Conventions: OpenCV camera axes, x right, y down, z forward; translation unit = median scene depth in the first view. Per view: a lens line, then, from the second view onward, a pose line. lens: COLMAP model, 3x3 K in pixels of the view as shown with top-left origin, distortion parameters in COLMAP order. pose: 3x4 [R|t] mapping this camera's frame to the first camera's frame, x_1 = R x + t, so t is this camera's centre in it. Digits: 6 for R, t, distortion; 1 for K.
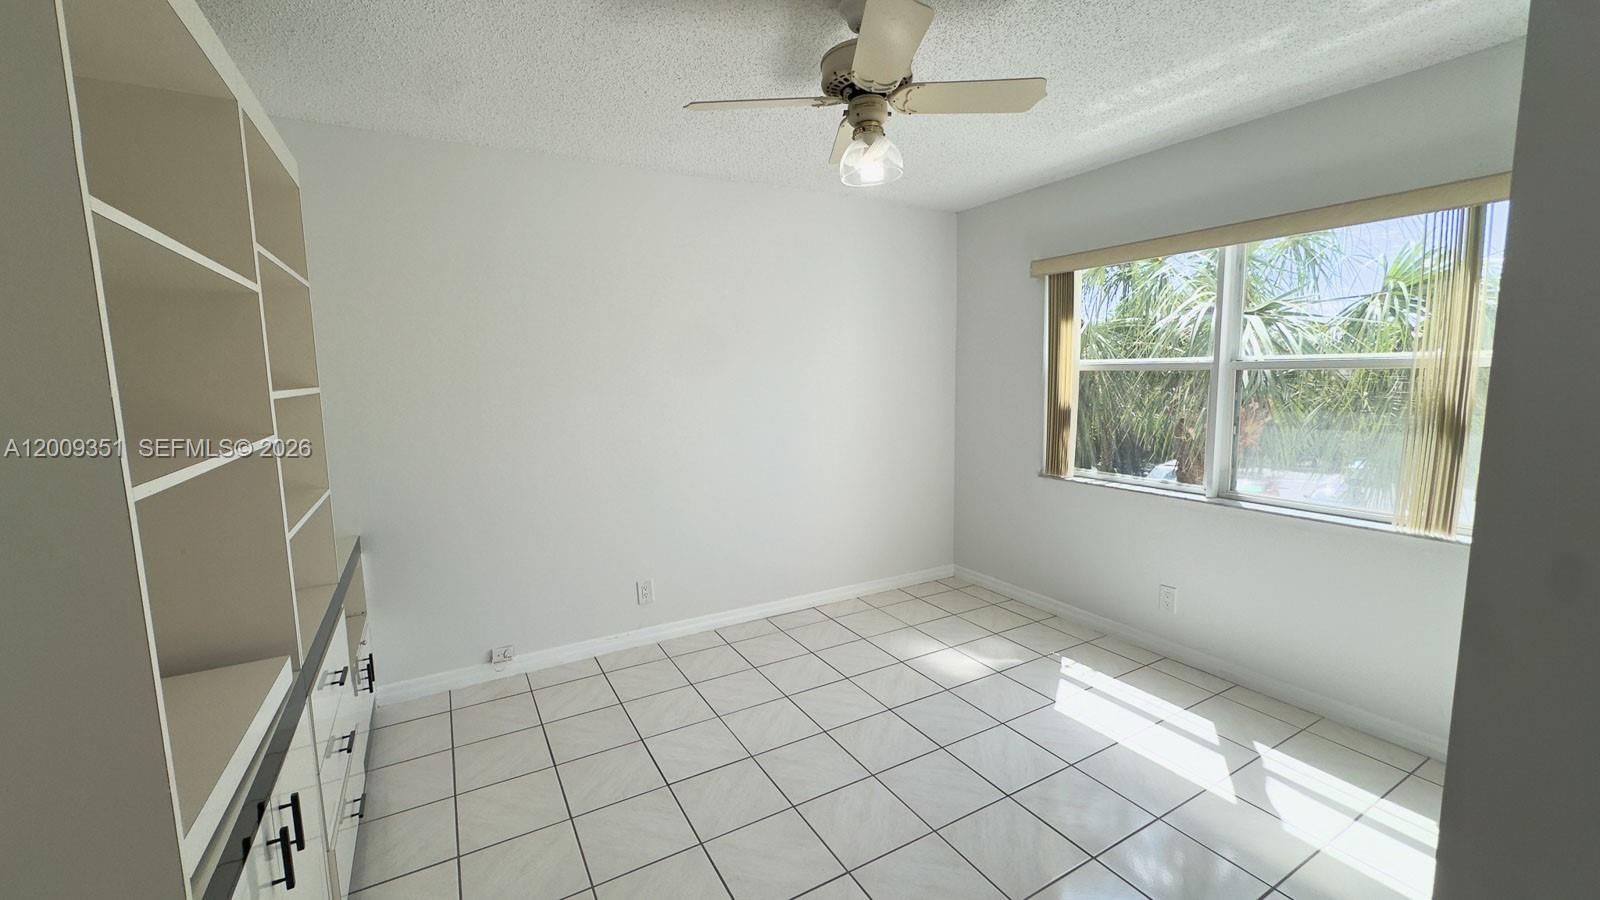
lens RADIAL K [[643.1, 0, 805.2], [0, 643.1, 449.8], [0, 0, 1]] dist [-0.001756, 0.000110]
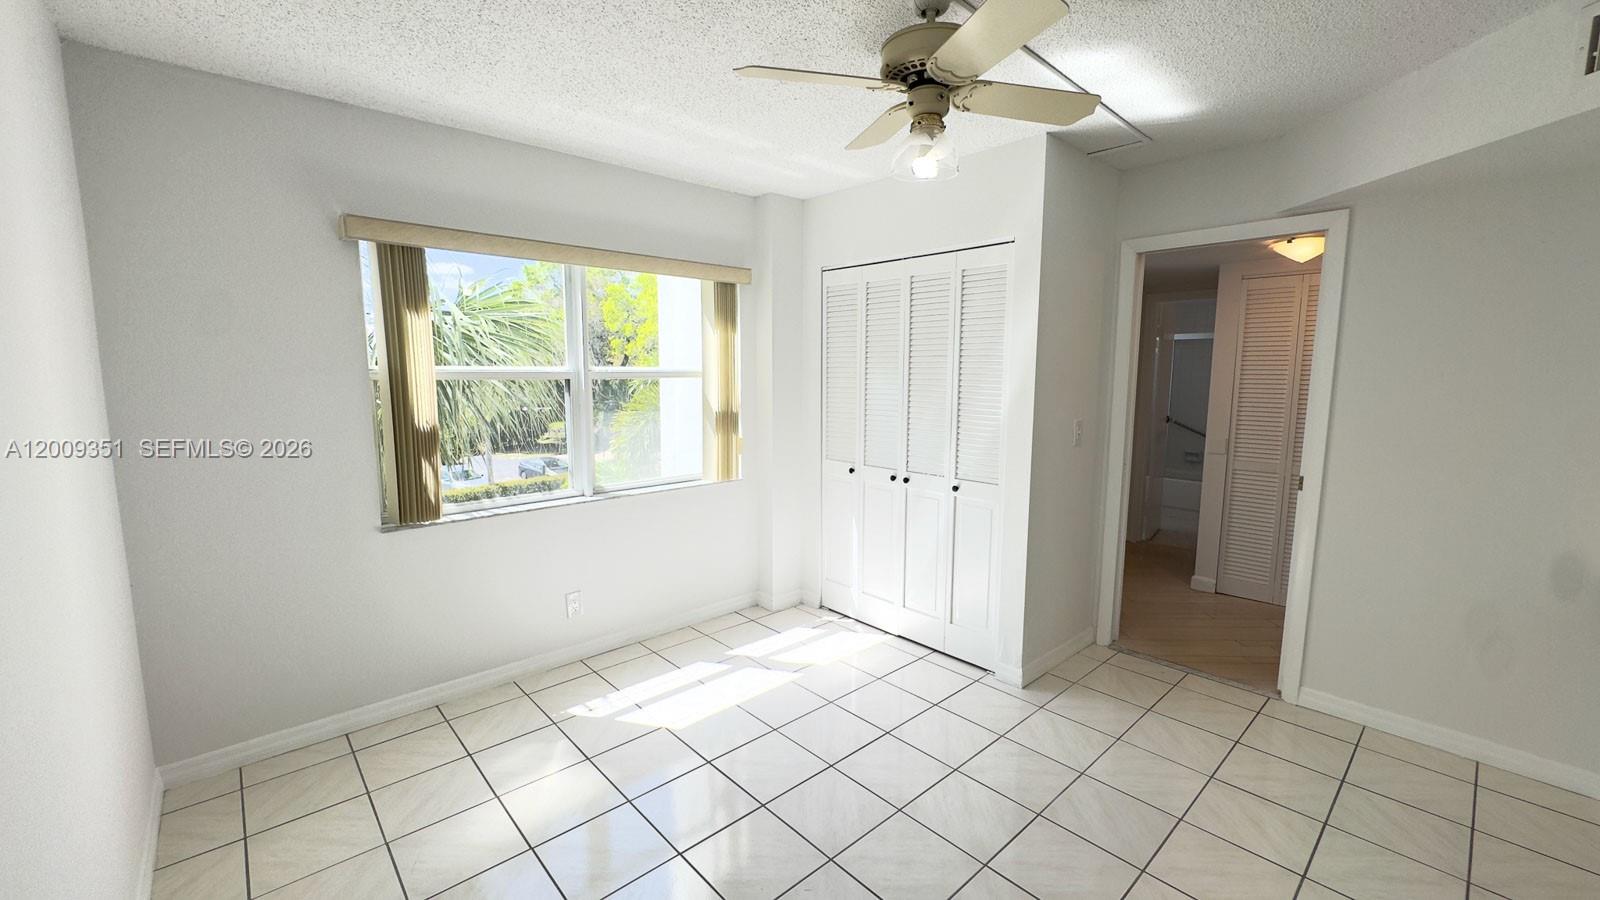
lens RADIAL K [[643.1, 0, 805.2], [0, 643.1, 449.8], [0, 0, 1]] dist [-0.001756, 0.000110]
pose [[-0.222755, -0.103802, 0.969332, -0.499675], [0.118285, 0.984091, 0.132565, -0.104950], [-0.967672, 0.144187, -0.206933, 0.872533]]
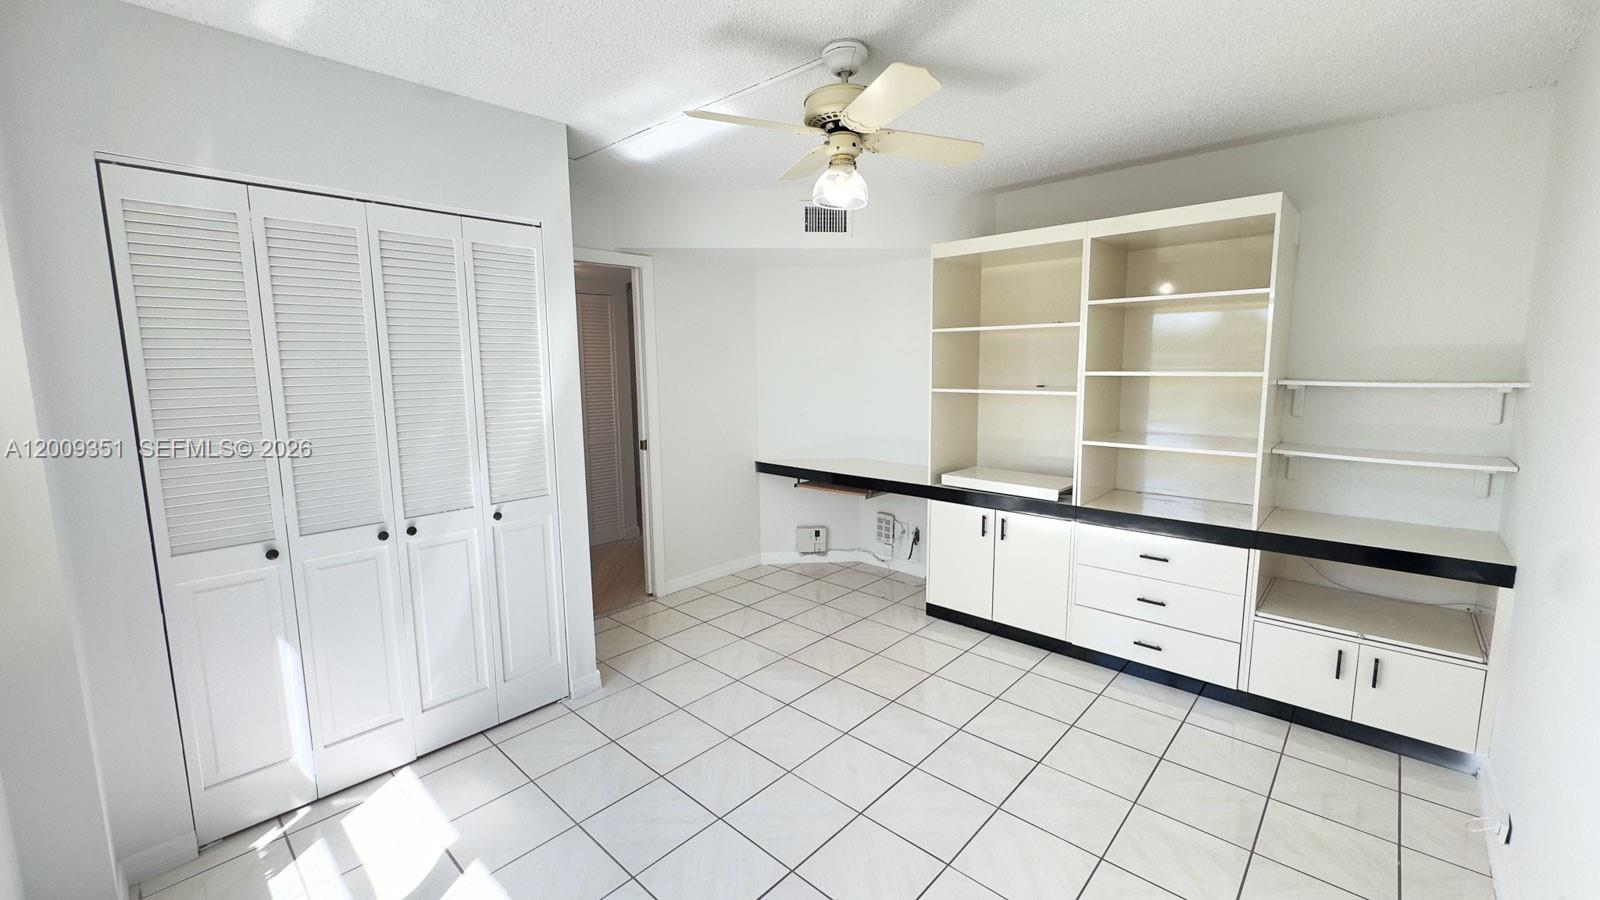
lens RADIAL K [[642.2, 0, 773.0], [0, 642.2, 445.5], [0, 0, 1]] dist [-0.000262, 0.000071]
pose [[-0.960409, 0.065181, -0.270863, 0.346281], [-0.003477, 0.969365, 0.245601, -0.174031], [0.278574, 0.236820, -0.930759, 1.299071]]
